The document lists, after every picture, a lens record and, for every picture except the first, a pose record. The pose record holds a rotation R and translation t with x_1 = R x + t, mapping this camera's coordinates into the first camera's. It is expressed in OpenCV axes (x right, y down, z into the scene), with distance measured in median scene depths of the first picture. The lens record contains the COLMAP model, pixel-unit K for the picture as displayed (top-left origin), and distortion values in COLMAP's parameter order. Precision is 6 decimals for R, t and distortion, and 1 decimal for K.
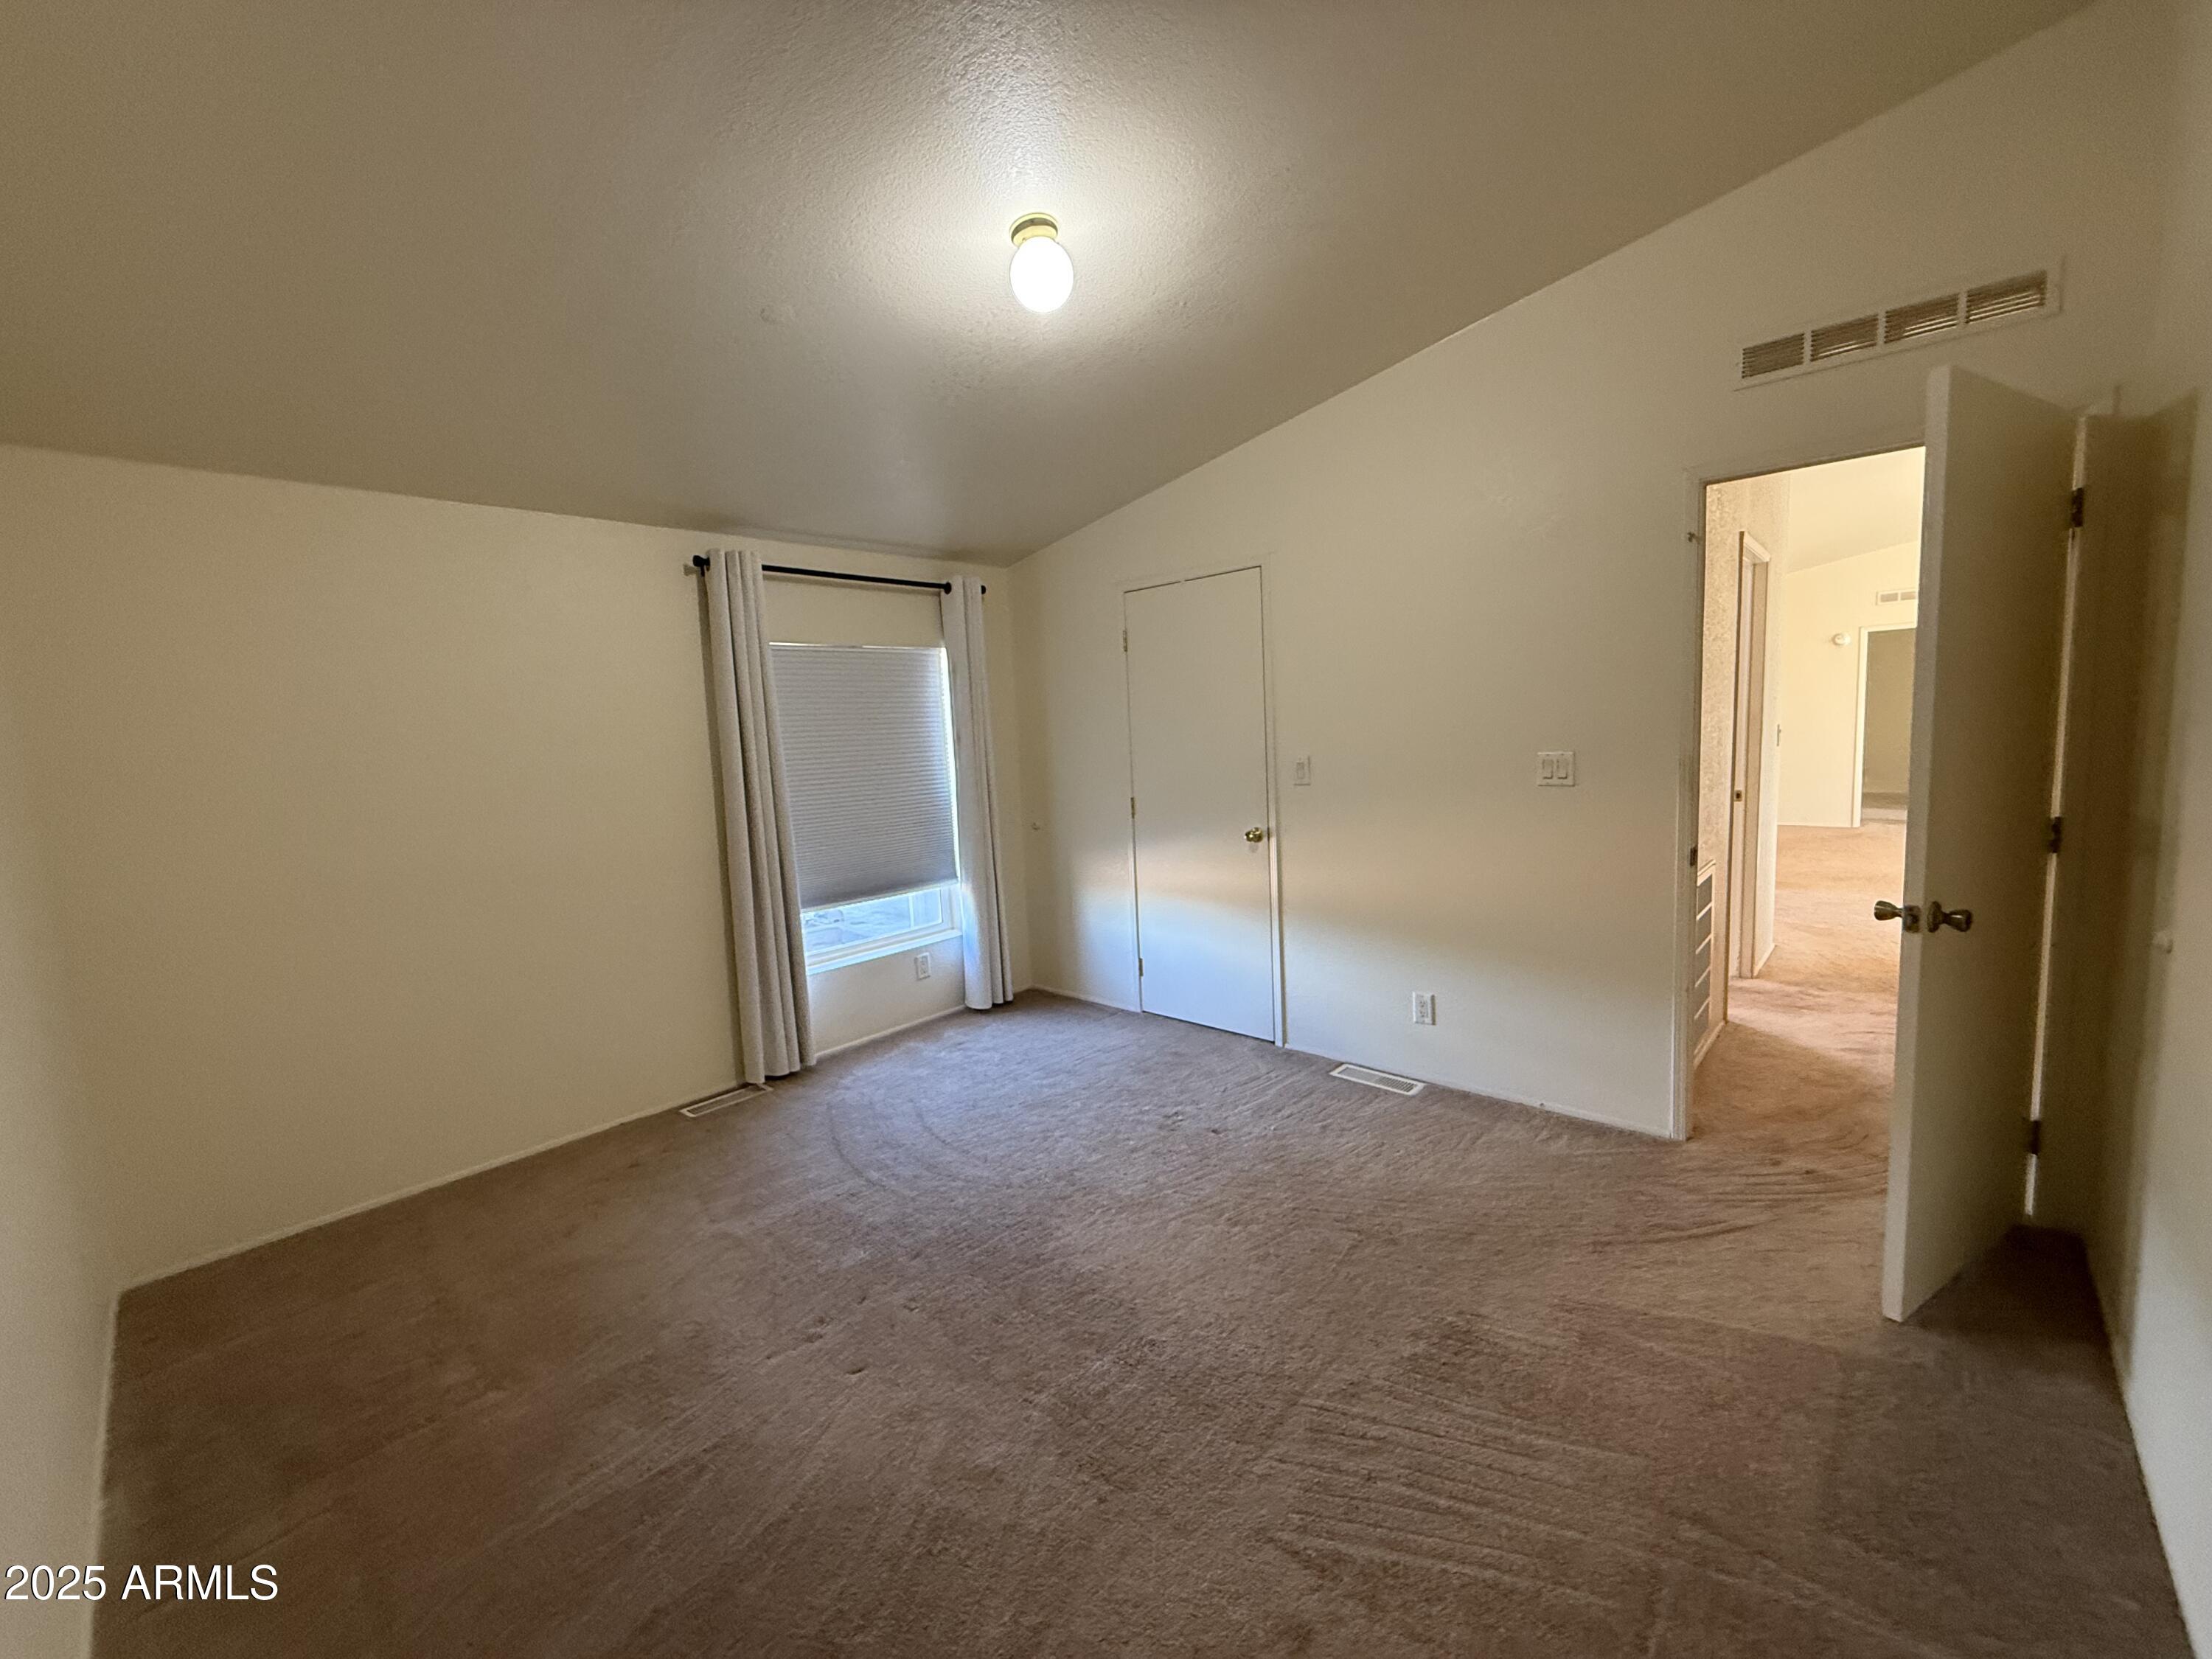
lens RADIAL K [[884.1, 0, 1098.3], [0, 884.1, 828.6], [0, 0, 1]] dist [0.000948, 0.000133]
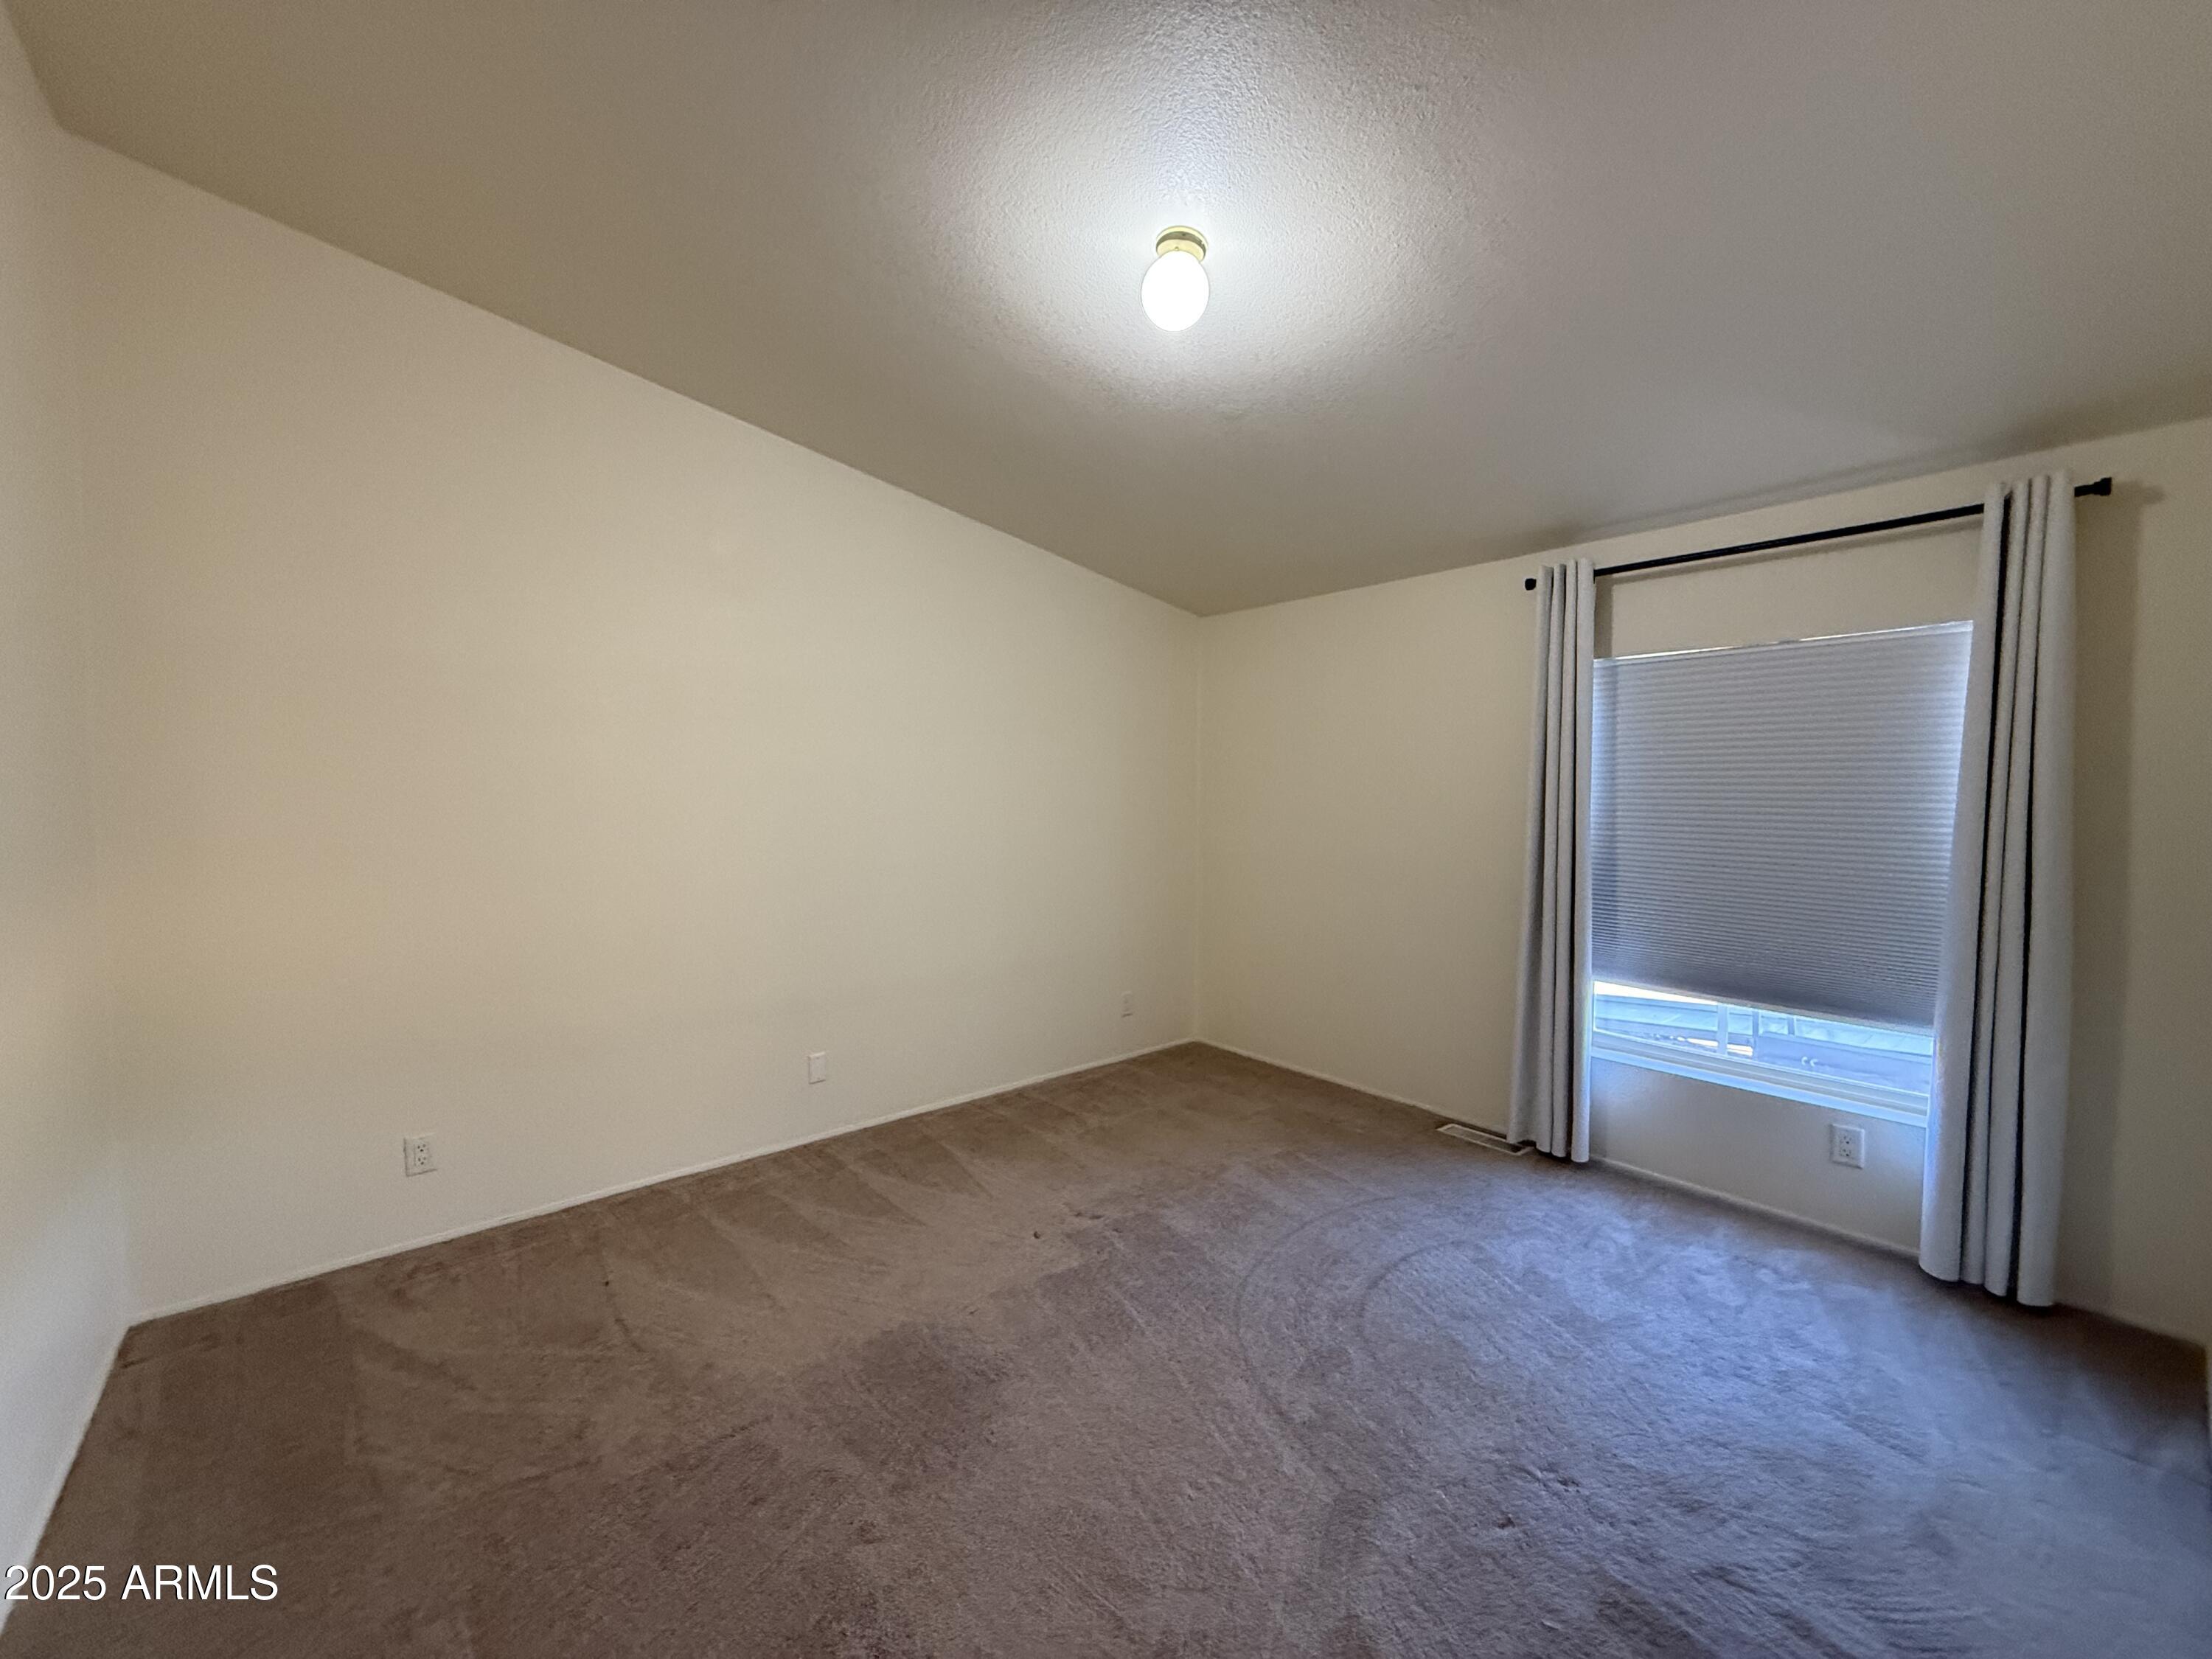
lens RADIAL K [[884.1, 0, 1098.3], [0, 884.1, 828.6], [0, 0, 1]] dist [0.000948, 0.000133]
pose [[-0.111491, 0.104987, -0.988204, 0.534879], [-0.108672, 0.987152, 0.117136, -0.094744], [0.987806, 0.120450, -0.098649, 0.618875]]
